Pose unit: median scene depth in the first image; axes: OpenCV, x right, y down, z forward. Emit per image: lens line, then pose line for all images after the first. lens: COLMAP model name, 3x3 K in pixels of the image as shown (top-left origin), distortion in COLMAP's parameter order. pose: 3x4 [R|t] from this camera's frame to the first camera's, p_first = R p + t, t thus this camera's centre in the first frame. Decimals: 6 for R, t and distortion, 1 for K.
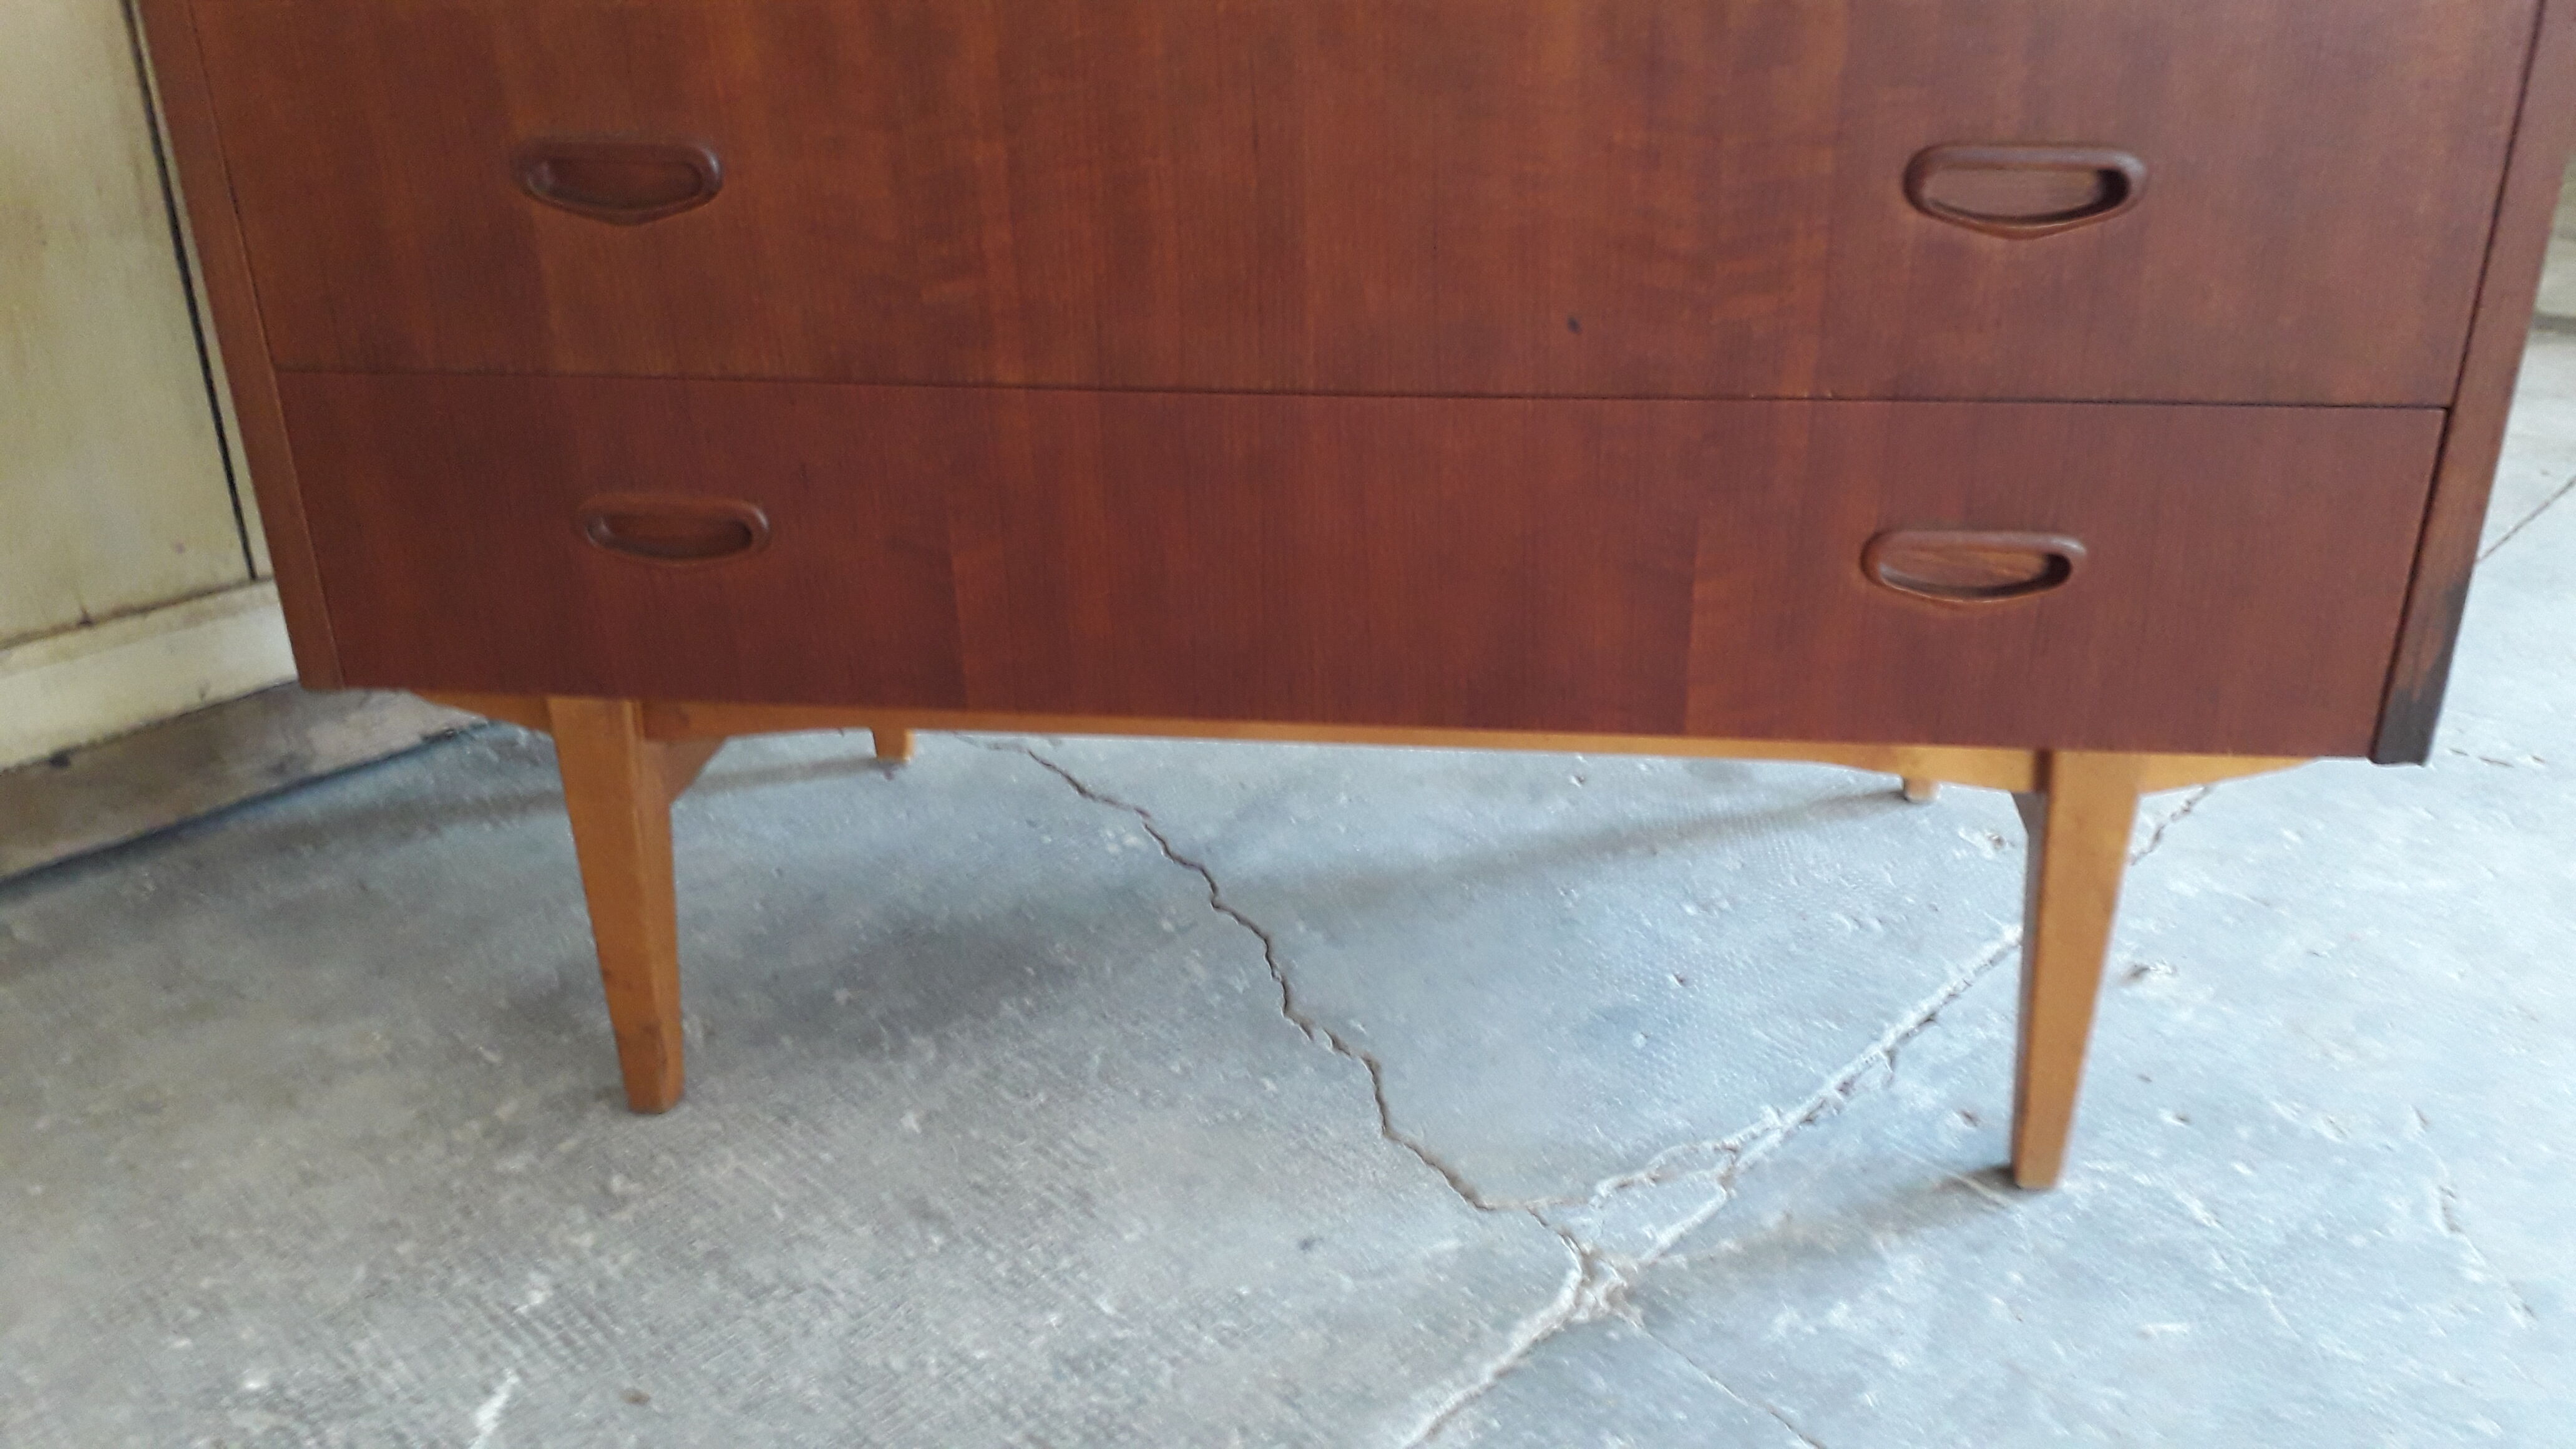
lens RADIAL K [[2075.1, 0, 1348.5], [0, 2075.1, 658.6], [0, 0, 1]] dist [0.024323, -0.034747]
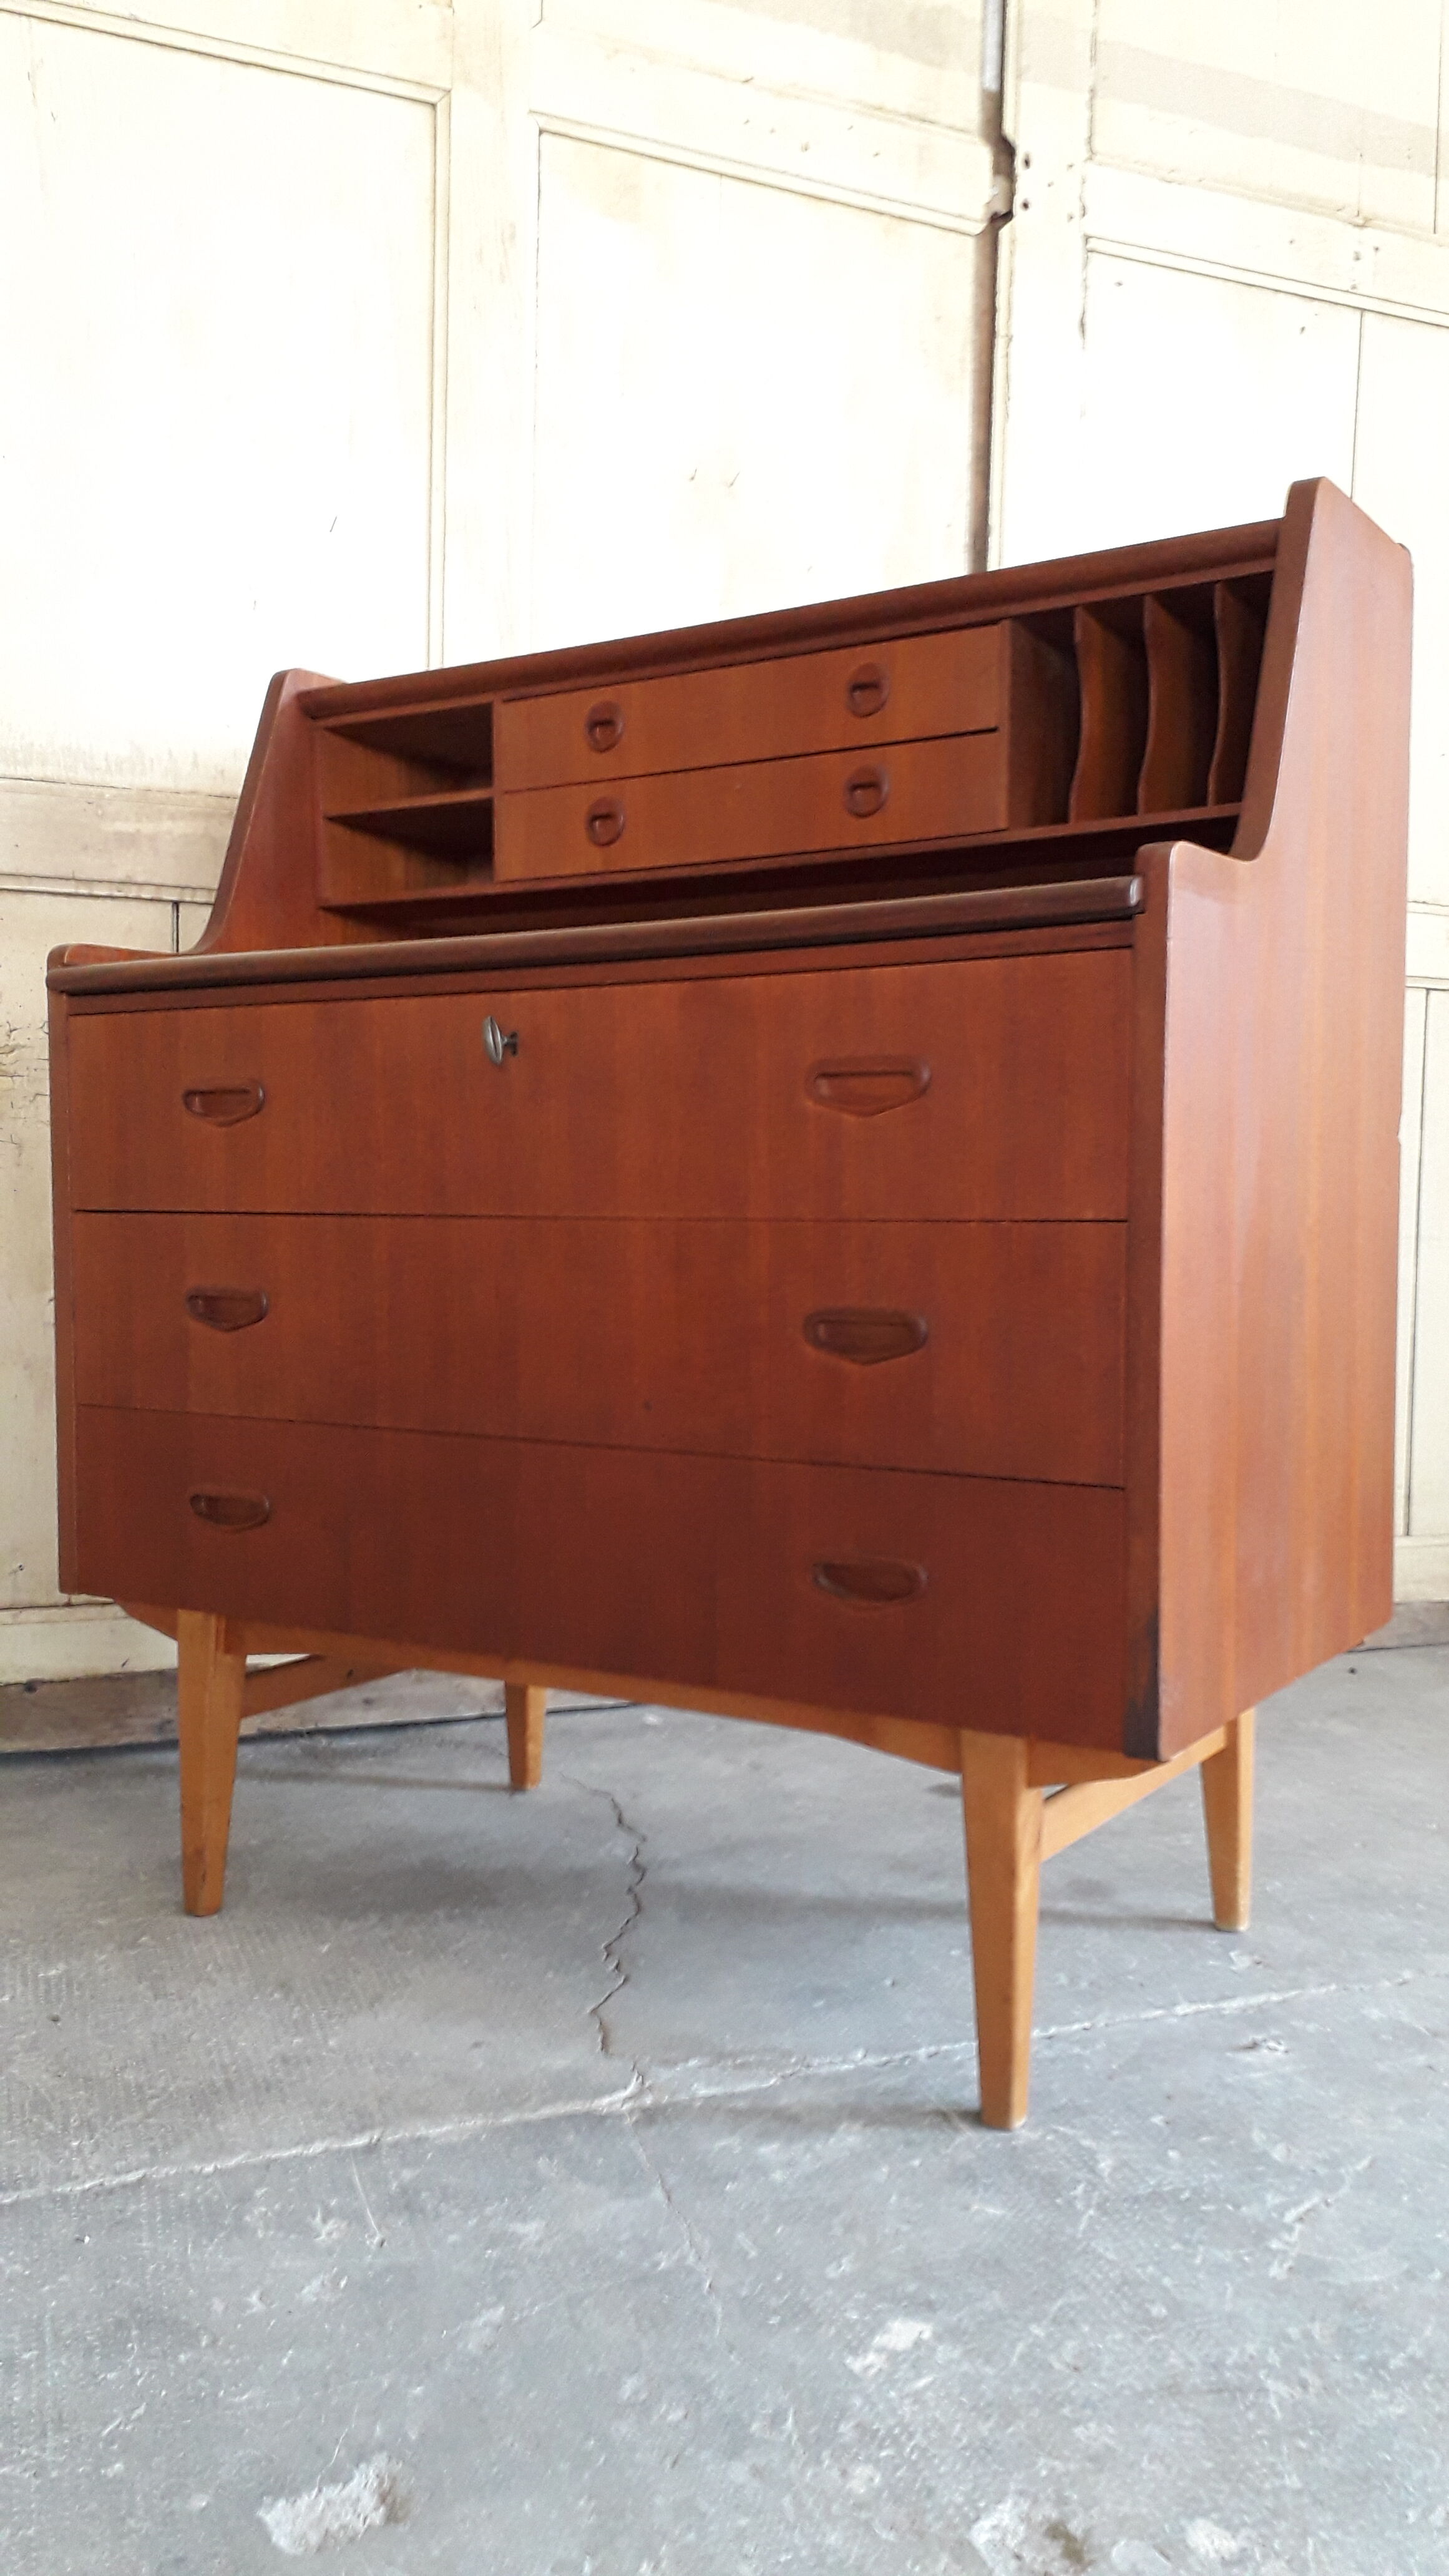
lens RADIAL K [[2075.1, 0, 768.6], [0, 2075.1, 1249.8], [0, 0, 1]] dist [0.024323, -0.034747]
pose [[0.899002, 0.023750, -0.437299, 0.750457], [-0.186394, 0.924324, -0.332989, 0.209464], [0.396298, 0.380868, 0.835397, -0.319105]]
